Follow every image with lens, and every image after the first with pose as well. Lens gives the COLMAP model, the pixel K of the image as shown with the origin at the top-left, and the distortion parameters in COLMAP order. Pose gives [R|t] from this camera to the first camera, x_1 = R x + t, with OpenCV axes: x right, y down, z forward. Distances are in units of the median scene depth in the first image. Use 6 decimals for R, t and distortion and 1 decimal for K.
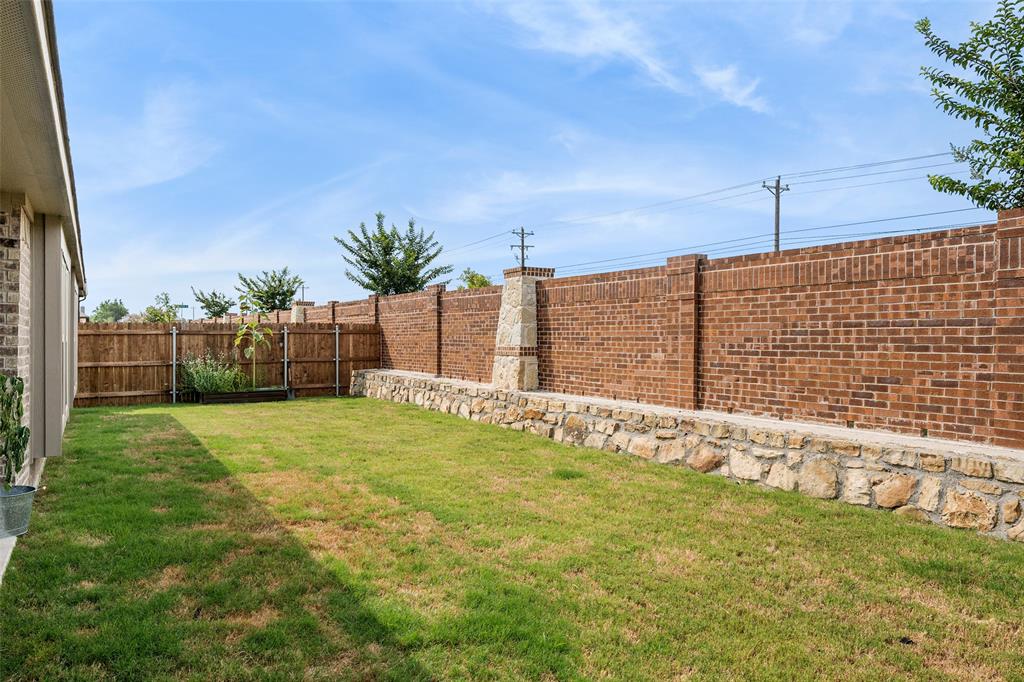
lens RADIAL K [[721.4, 0, 510.6], [0, 721.4, 339.5], [0, 0, 1]] dist [0.002311, -0.006710]
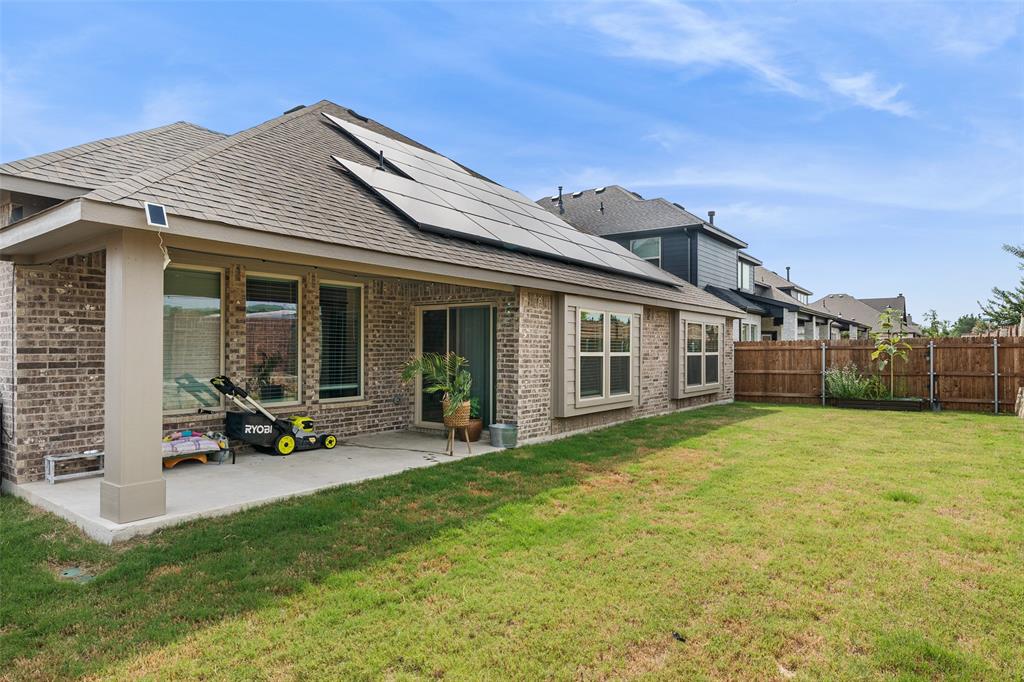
lens RADIAL K [[618.8, 0, 506.3], [0, 618.8, 345.6], [0, 0, 1]] dist [0.005282, 0.000543]
pose [[0.381693, -0.009475, -0.924240, 0.295523], [0.000400, 0.999949, -0.010087, -0.003073], [0.924289, 0.003481, 0.381678, 0.090346]]
